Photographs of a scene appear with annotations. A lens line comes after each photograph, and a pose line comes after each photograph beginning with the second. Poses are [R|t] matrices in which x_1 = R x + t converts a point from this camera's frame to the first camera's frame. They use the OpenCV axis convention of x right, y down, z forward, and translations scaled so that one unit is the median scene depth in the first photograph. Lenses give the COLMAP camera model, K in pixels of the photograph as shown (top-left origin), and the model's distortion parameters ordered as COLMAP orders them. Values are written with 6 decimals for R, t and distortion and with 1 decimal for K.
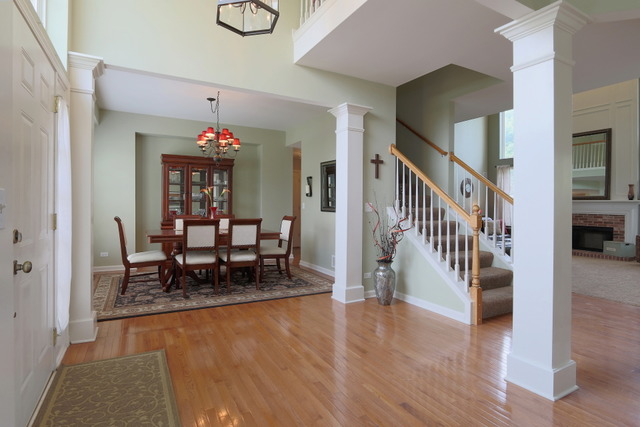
lens RADIAL K [[336.8, 0, 326.2], [0, 336.8, 211.5], [0, 0, 1]] dist [-0.002483, 0.000523]
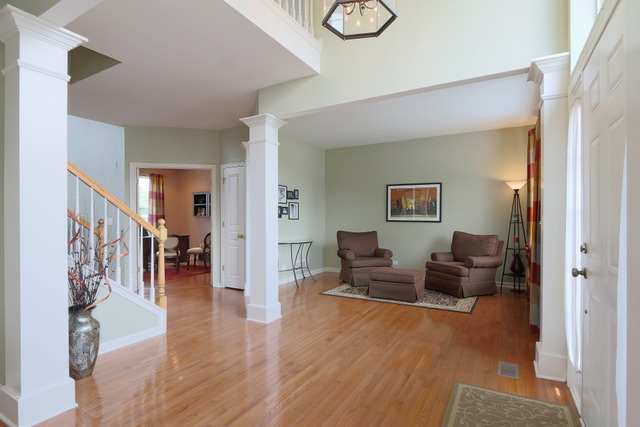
lens RADIAL K [[336.8, 0, 326.2], [0, 336.8, 211.5], [0, 0, 1]] dist [-0.002483, 0.000523]
pose [[-0.532710, 0.011363, 0.846221, -1.027043], [0.007091, 0.999935, -0.008962, -0.020070], [-0.846268, 0.001226, -0.532756, 1.698687]]
